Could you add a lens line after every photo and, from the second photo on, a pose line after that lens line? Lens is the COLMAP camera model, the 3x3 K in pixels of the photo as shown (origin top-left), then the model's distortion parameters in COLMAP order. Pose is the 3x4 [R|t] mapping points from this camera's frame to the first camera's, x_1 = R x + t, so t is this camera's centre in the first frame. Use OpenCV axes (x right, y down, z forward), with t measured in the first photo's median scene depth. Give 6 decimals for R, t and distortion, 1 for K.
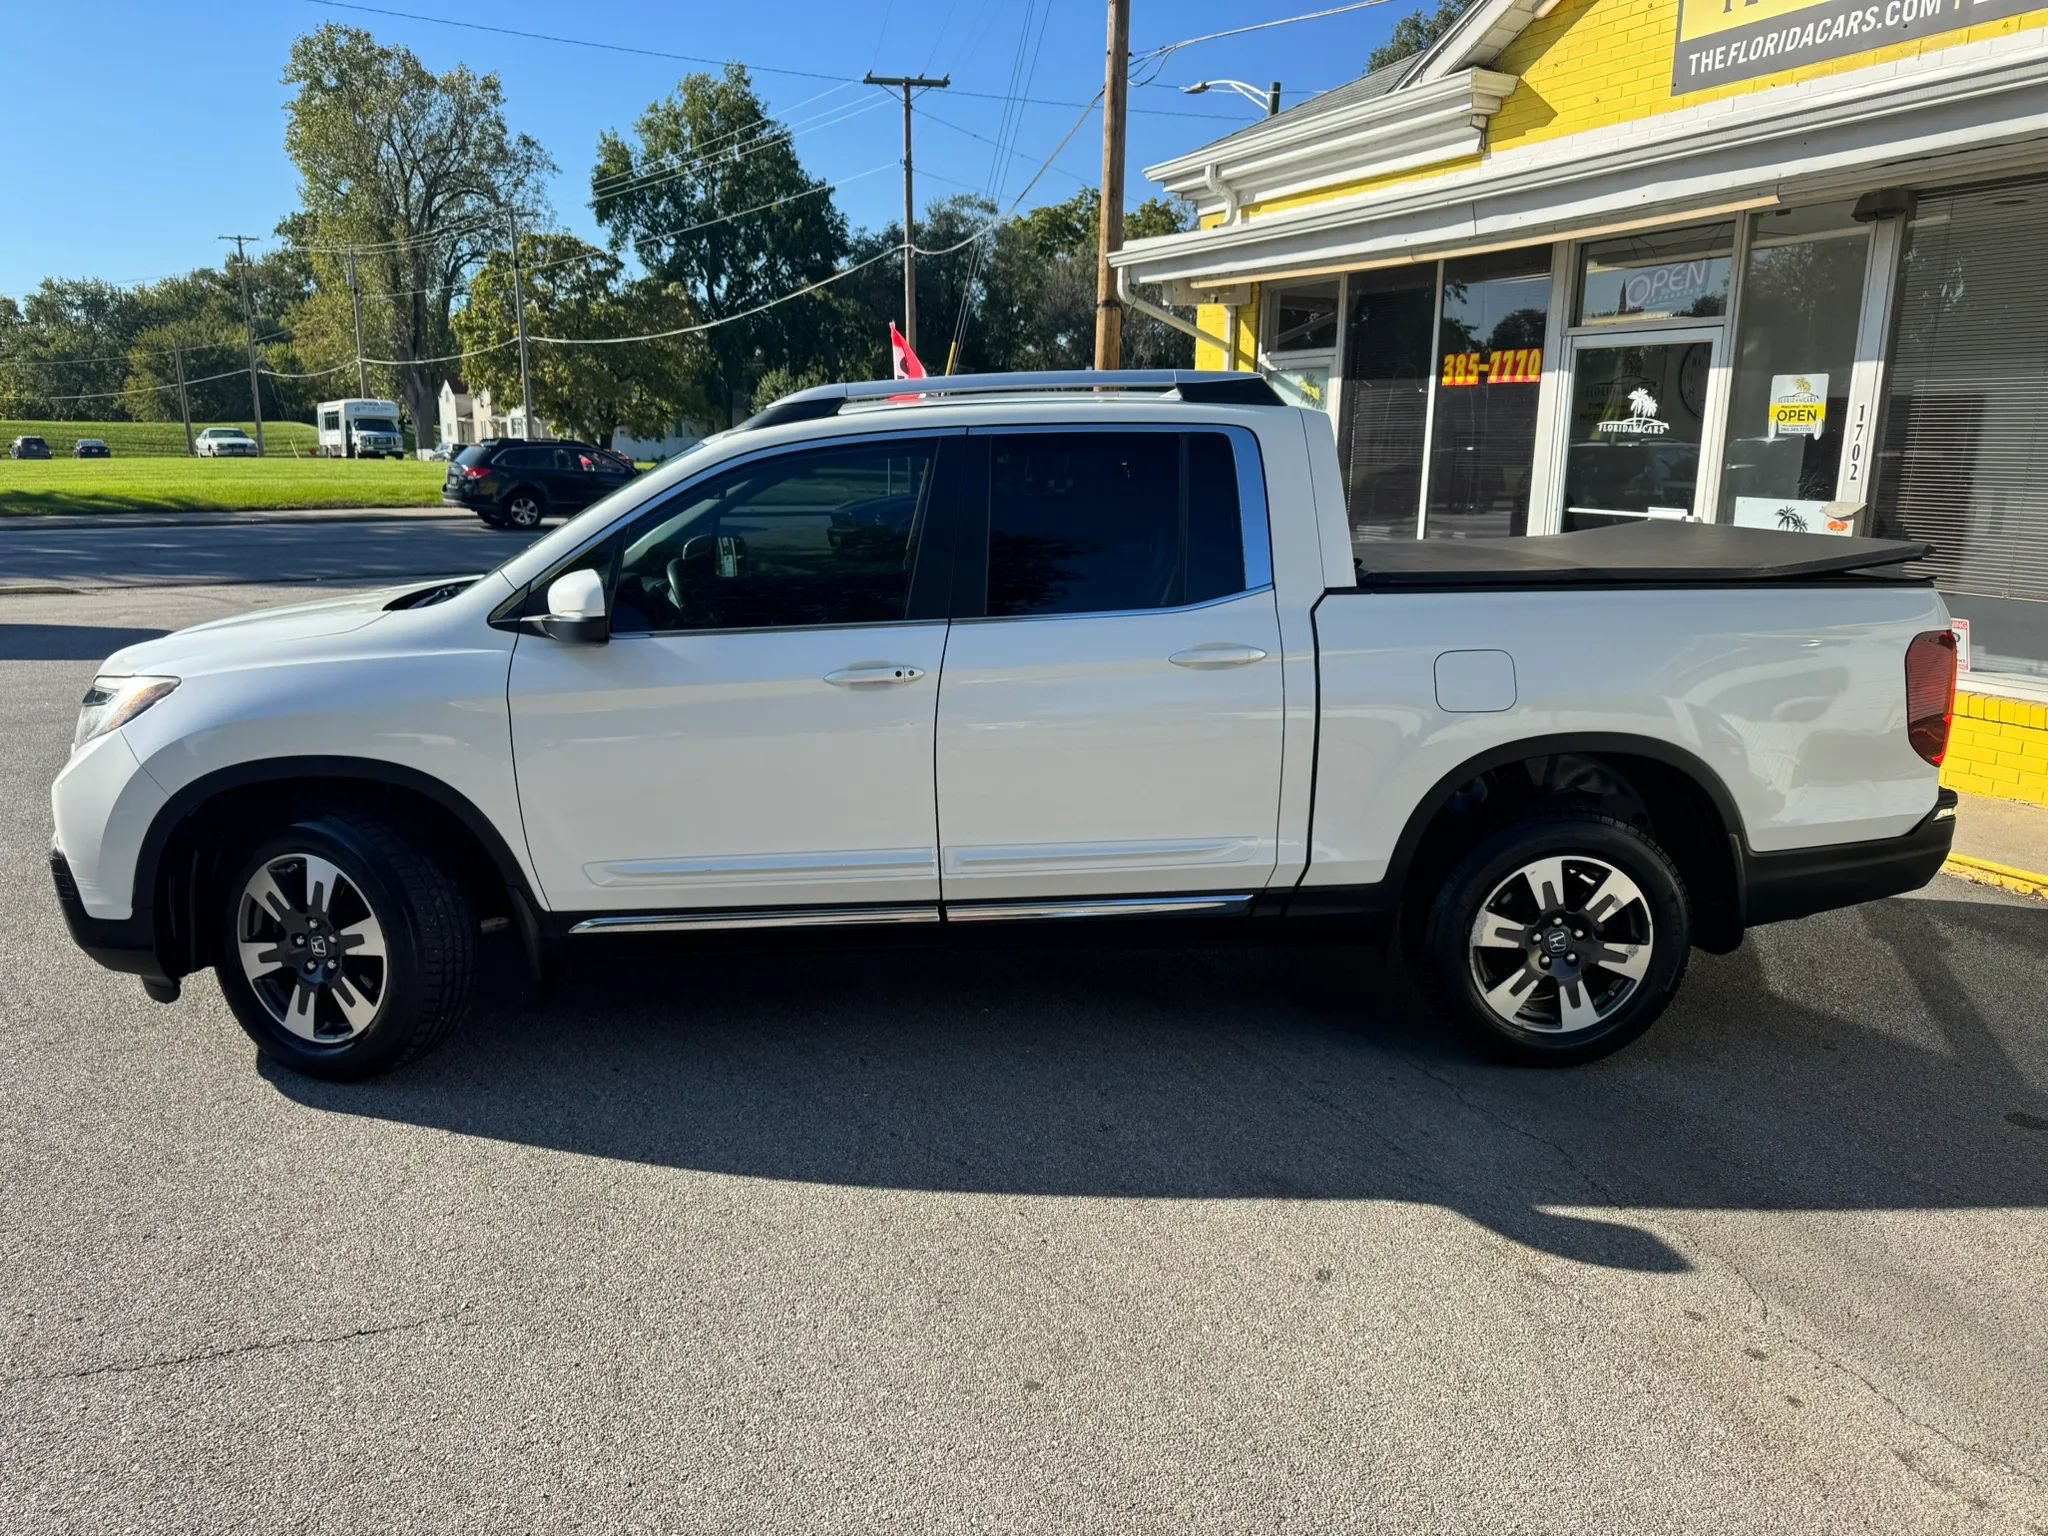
lens RADIAL K [[1498.3, 0, 1024.0], [0, 1498.3, 768.0], [0, 0, 1]] dist [-0.002412, -0.001980]
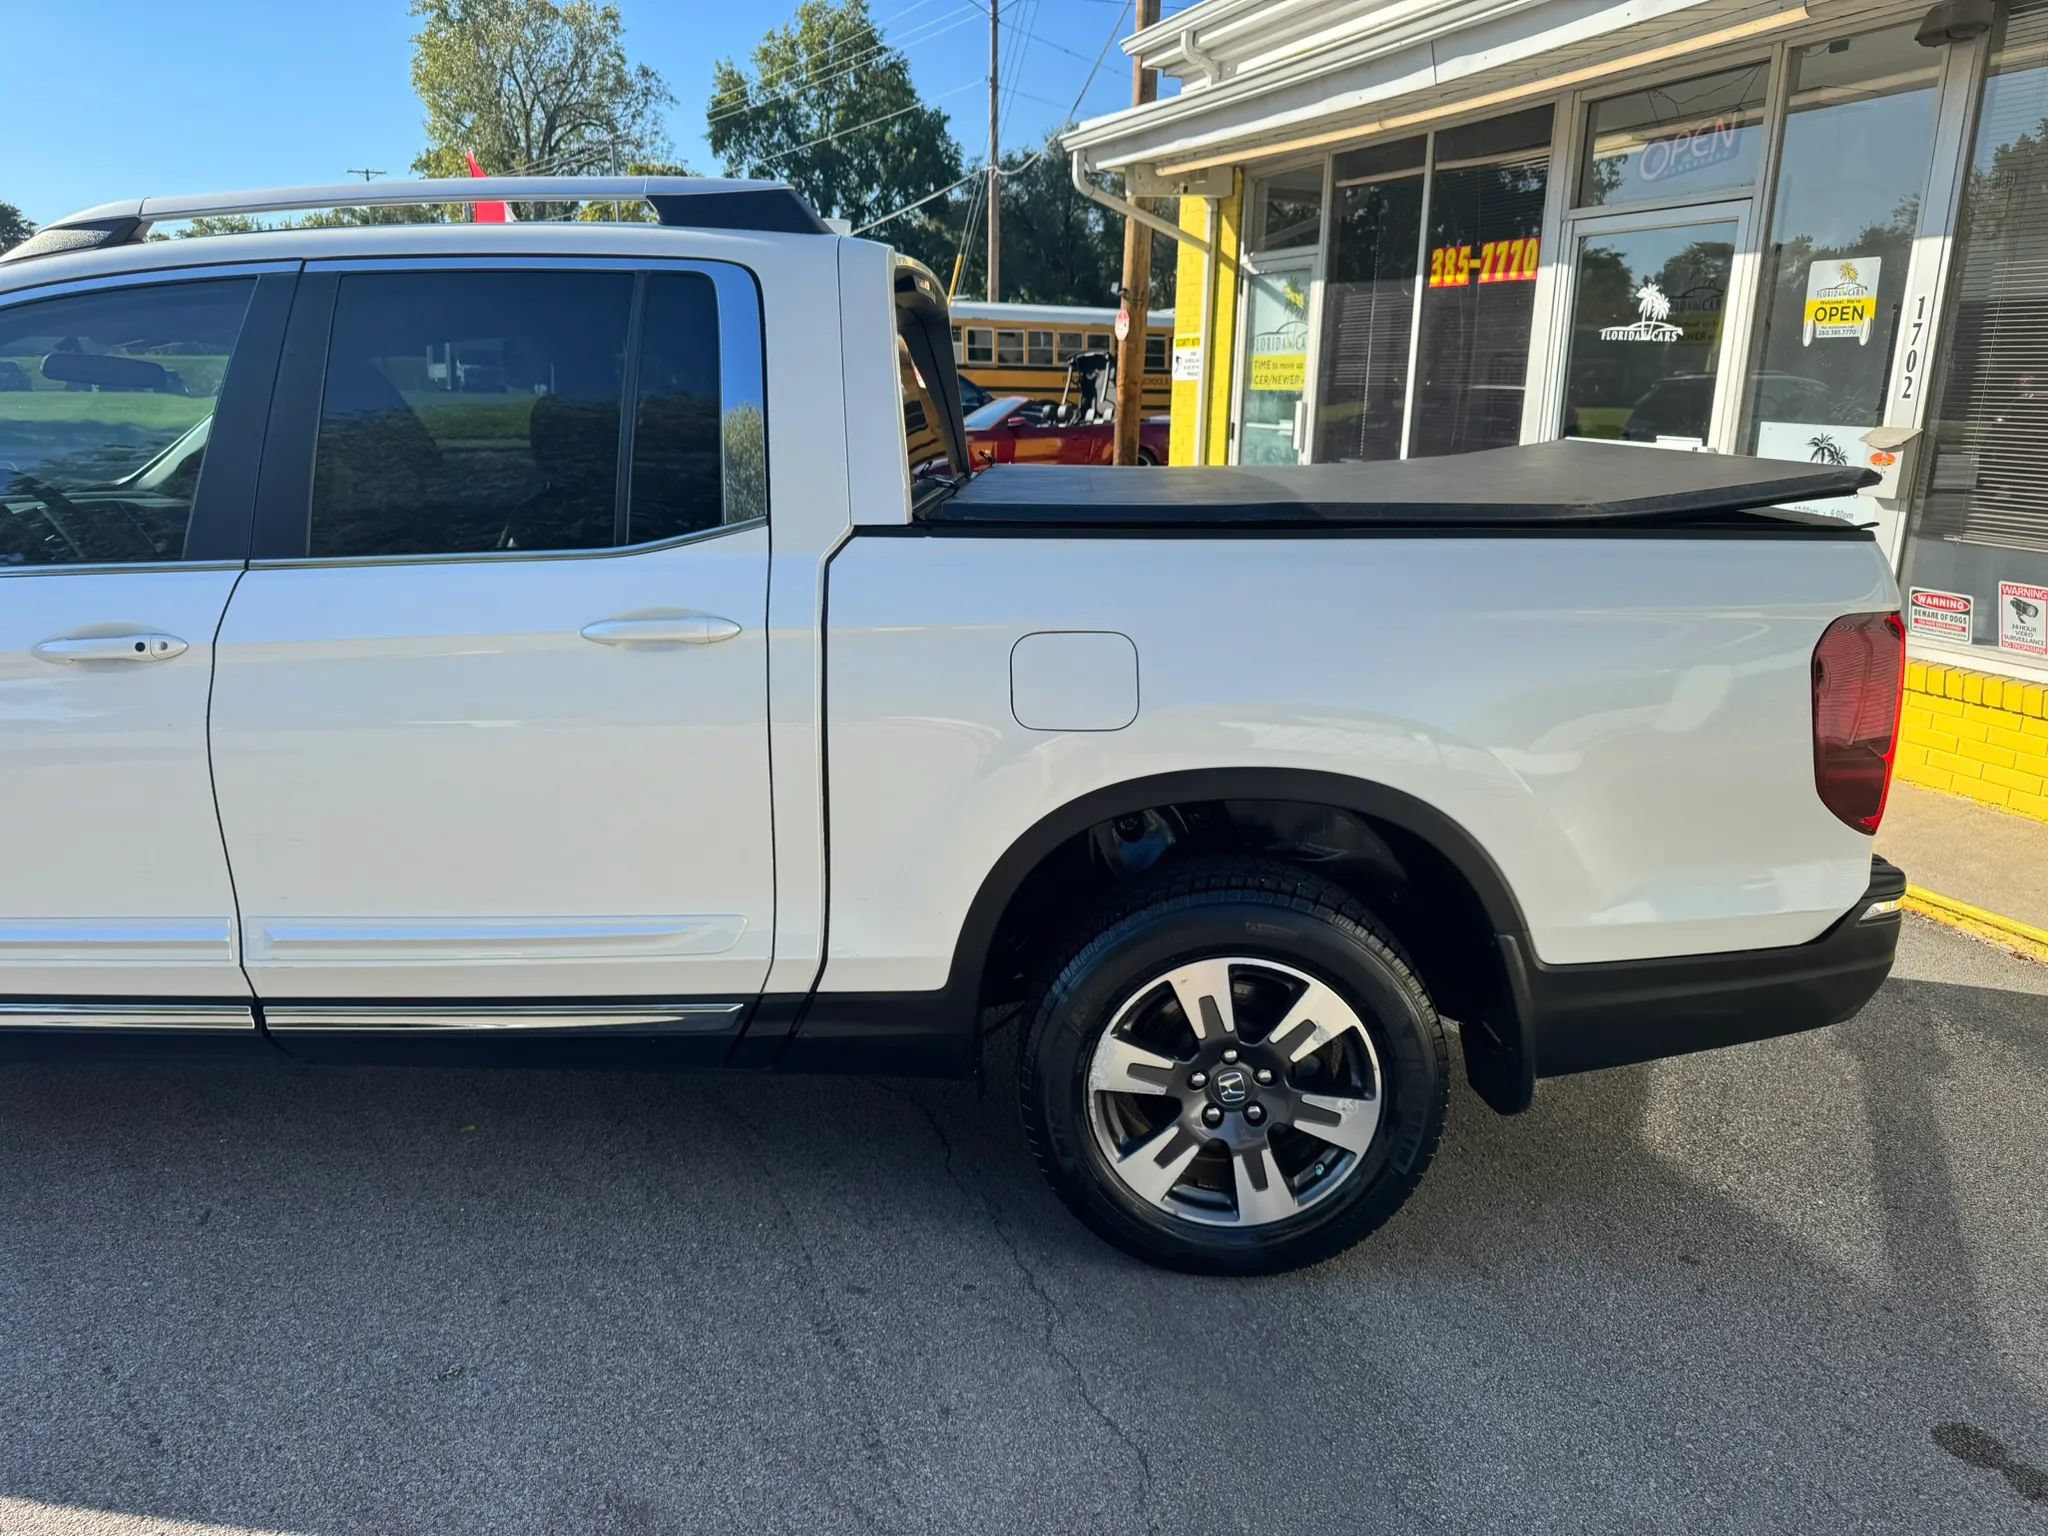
lens RADIAL K [[1489.4, 0, 1017.0], [0, 1489.4, 766.0], [0, 0, 1]] dist [-0.005505, -0.002473]
pose [[0.995377, 0.029950, -0.091261, 0.043007], [-0.026456, 0.998879, 0.039264, -0.005891], [0.092335, -0.036668, 0.995053, 0.049094]]
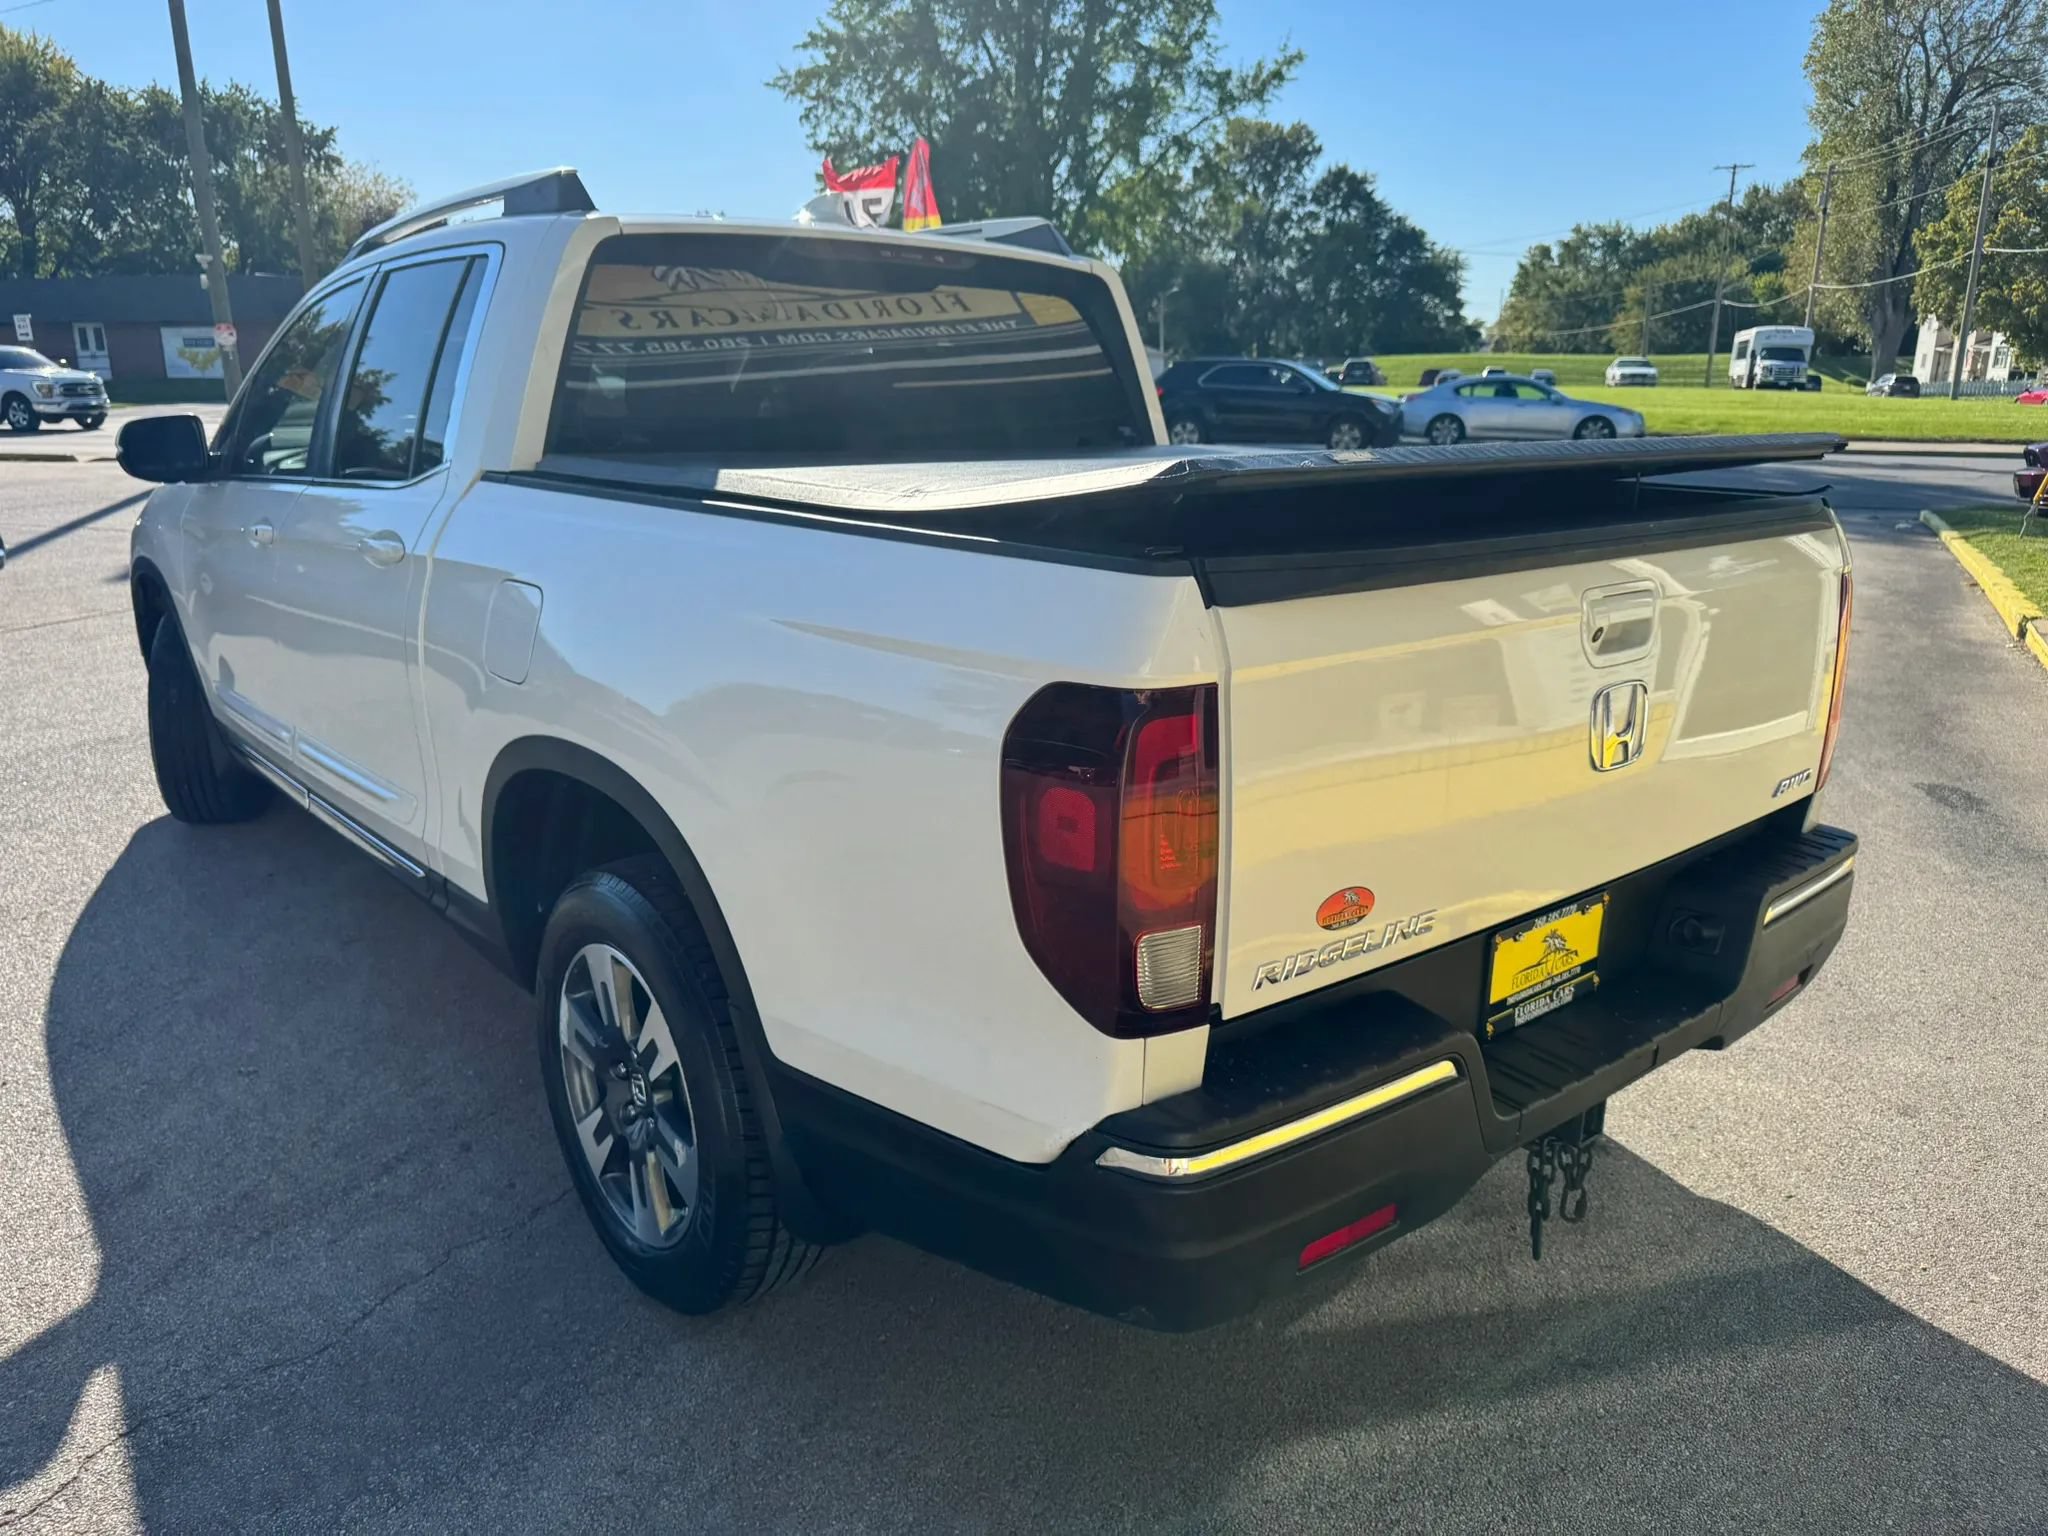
lens RADIAL K [[1498.3, 0, 1024.0], [0, 1498.3, 768.0], [0, 0, 1]] dist [-0.002412, -0.001980]
pose [[0.590521, 0.204320, -0.780729, 0.122942], [-0.172844, 0.976992, 0.124949, -0.015381], [0.788296, 0.061159, 0.612250, 0.102371]]
